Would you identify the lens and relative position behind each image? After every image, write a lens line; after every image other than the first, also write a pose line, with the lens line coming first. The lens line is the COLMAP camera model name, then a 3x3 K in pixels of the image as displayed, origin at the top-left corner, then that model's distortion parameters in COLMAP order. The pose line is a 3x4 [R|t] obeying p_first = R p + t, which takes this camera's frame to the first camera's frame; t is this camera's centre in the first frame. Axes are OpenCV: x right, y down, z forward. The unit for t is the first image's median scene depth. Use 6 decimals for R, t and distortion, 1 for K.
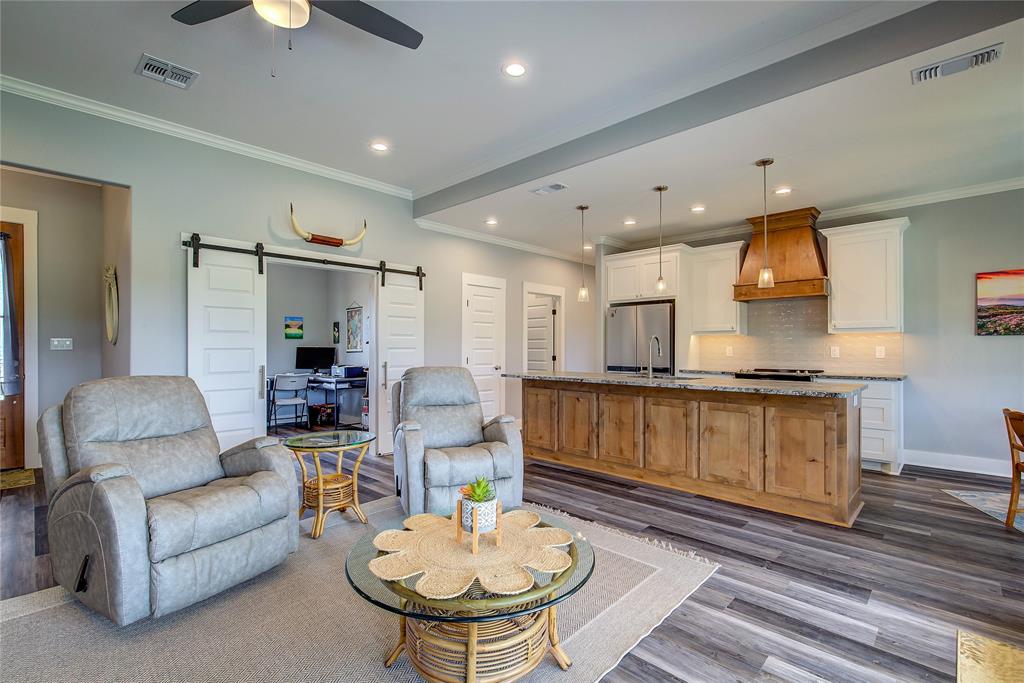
lens RADIAL K [[463.6, 0, 516.2], [0, 463.6, 346.1], [0, 0, 1]] dist [-0.001879, -0.000439]
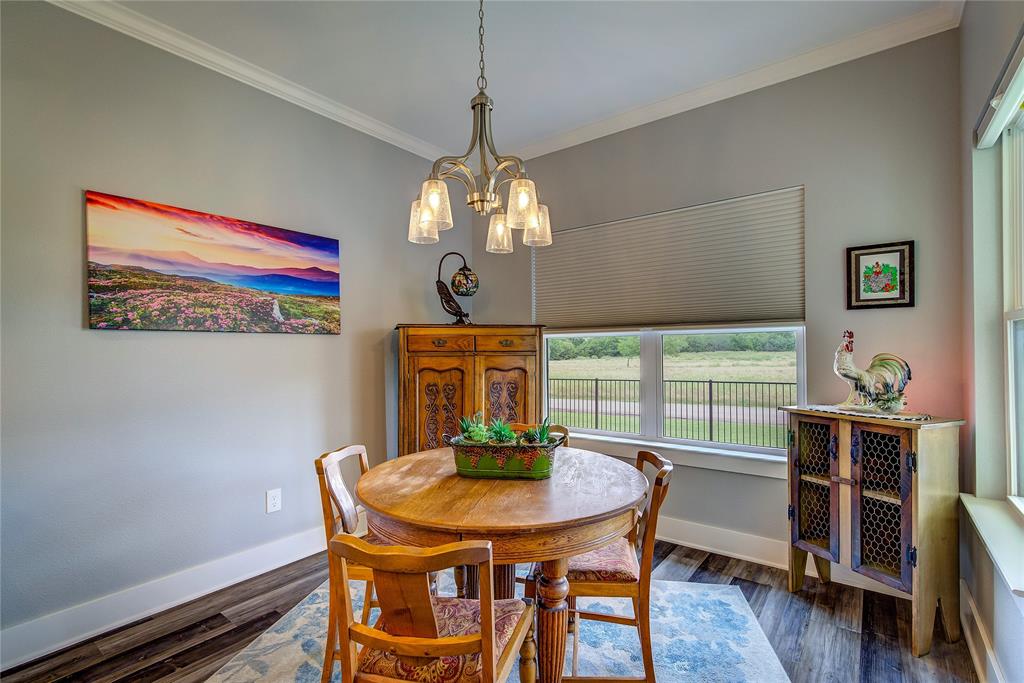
lens RADIAL K [[467.8, 0, 505.1], [0, 467.8, 346.5], [0, 0, 1]] dist [-0.001733, 0.000037]
pose [[-0.091517, 0.010906, 0.995744, 0.498258], [0.014130, 0.999854, -0.009652, 0.003628], [-0.995703, 0.013187, -0.091658, 0.624114]]
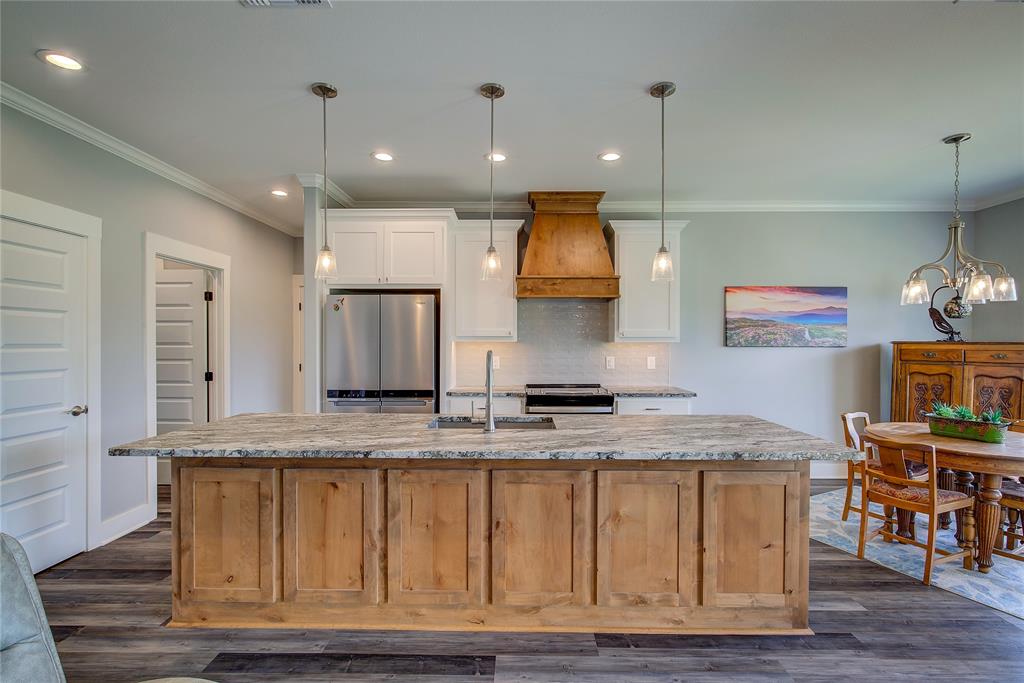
lens RADIAL K [[463.6, 0, 516.2], [0, 463.6, 346.1], [0, 0, 1]] dist [-0.001879, -0.000439]
pose [[0.729439, -0.004700, 0.684030, -0.054339], [-0.003474, 0.999938, 0.010576, -0.032601], [-0.684037, -0.010091, 0.729377, 0.547844]]
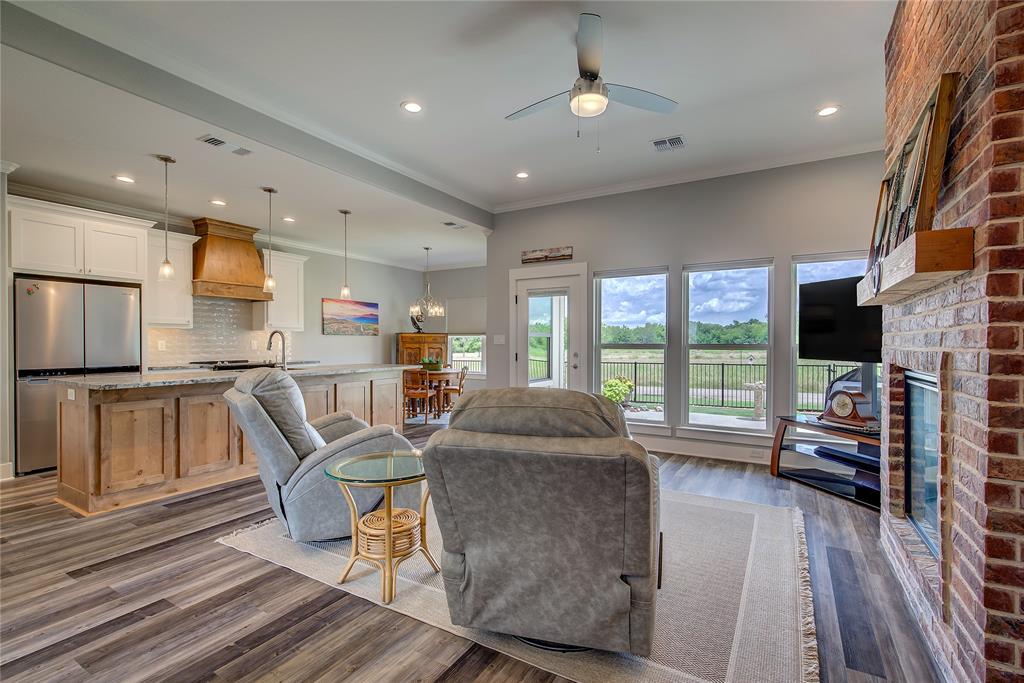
lens RADIAL K [[463.6, 0, 516.2], [0, 463.6, 346.1], [0, 0, 1]] dist [-0.001879, -0.000439]
pose [[-0.232248, -0.009352, 0.972612, -0.821710], [-0.003829, 0.999955, 0.008701, 0.002205], [-0.972649, -0.001703, -0.232273, 0.682588]]
